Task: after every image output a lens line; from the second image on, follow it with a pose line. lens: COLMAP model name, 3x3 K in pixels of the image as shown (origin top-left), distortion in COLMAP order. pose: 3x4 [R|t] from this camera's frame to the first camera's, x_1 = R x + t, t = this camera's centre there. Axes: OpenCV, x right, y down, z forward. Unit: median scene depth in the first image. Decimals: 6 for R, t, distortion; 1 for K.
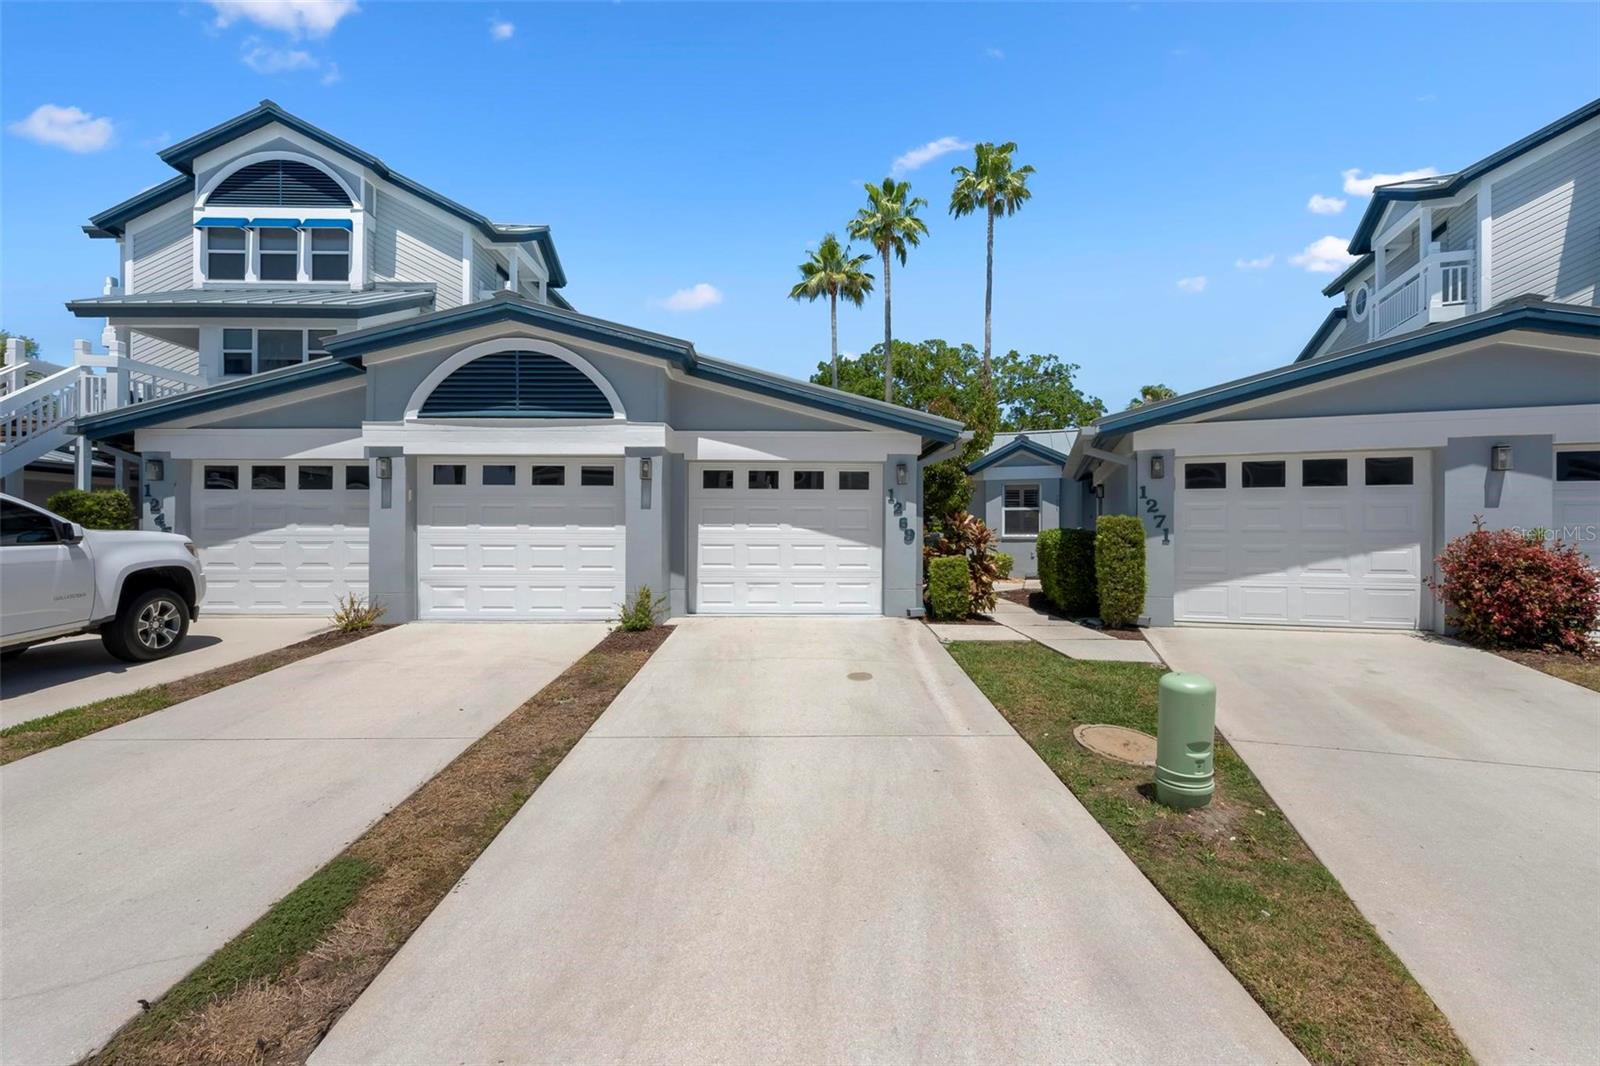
lens RADIAL K [[678.5, 0, 800.0], [0, 678.5, 533.0], [0, 0, 1]] dist [0.000472, -0.000608]
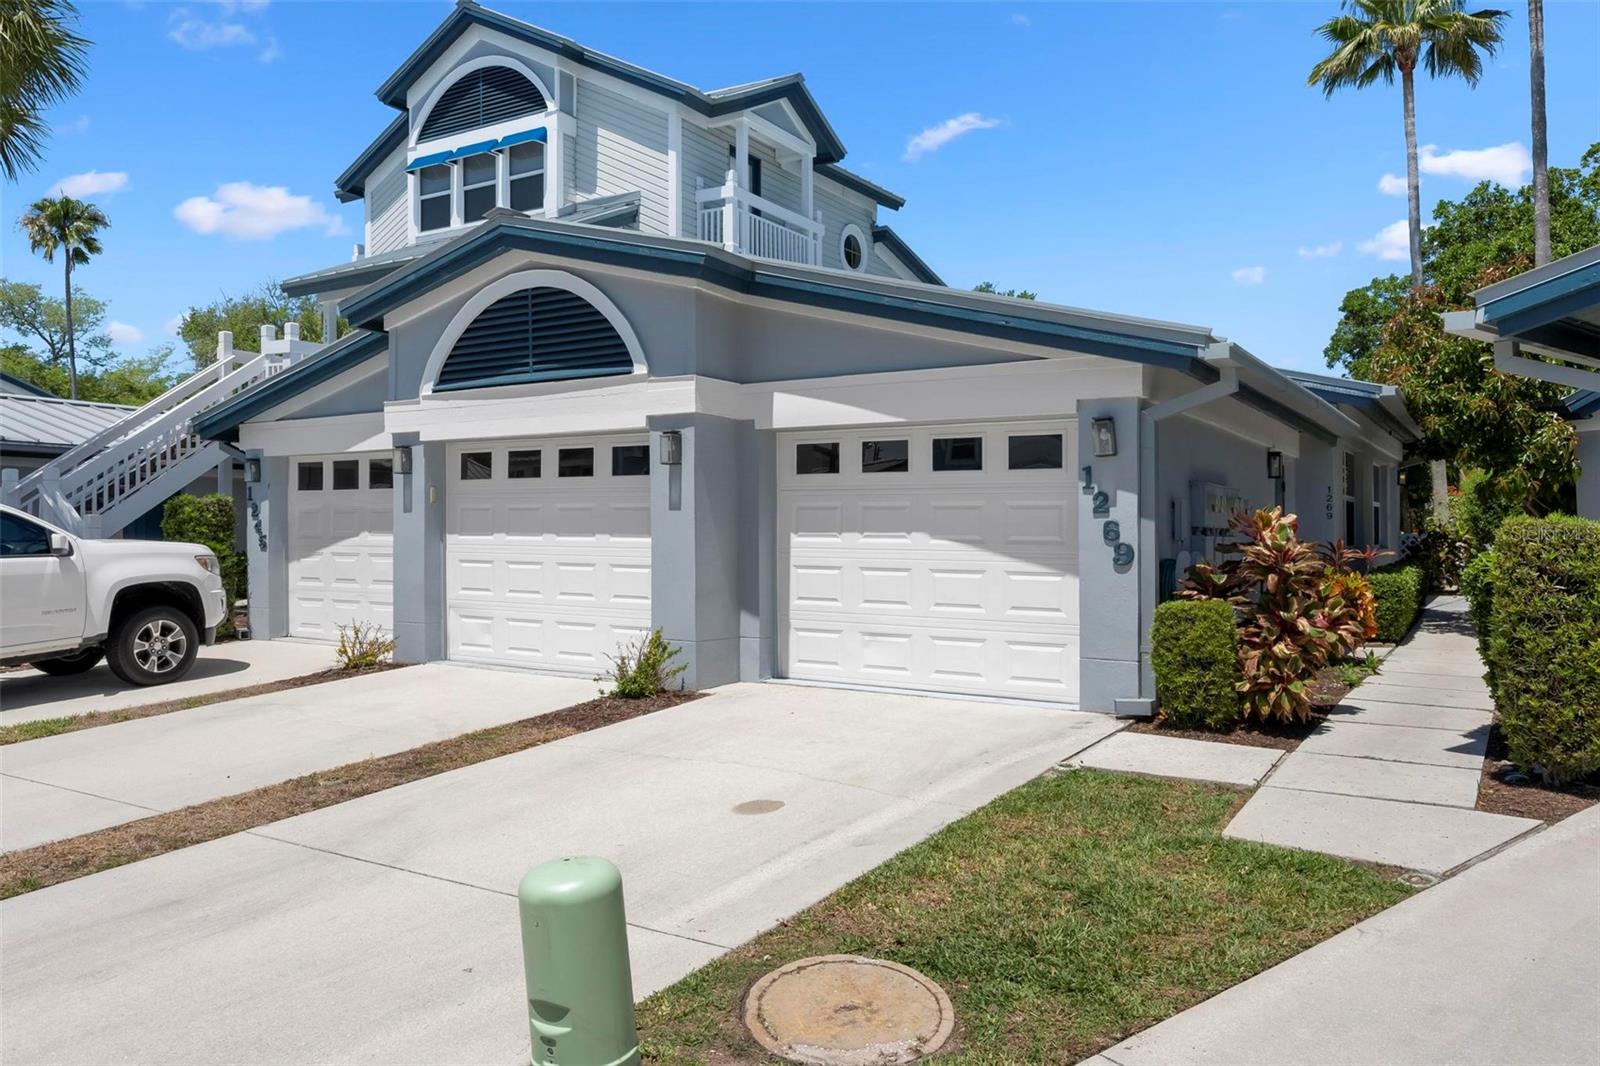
lens RADIAL K [[1138.8, 0, 800.0], [0, 1138.8, 533.0], [0, 0, 1]] dist [-0.003606, -0.000234]
pose [[0.837359, 0.002238, -0.546648, 0.426300], [-0.003569, 0.999993, -0.001373, -0.011535], [0.546641, 0.003101, 0.837361, 0.145576]]
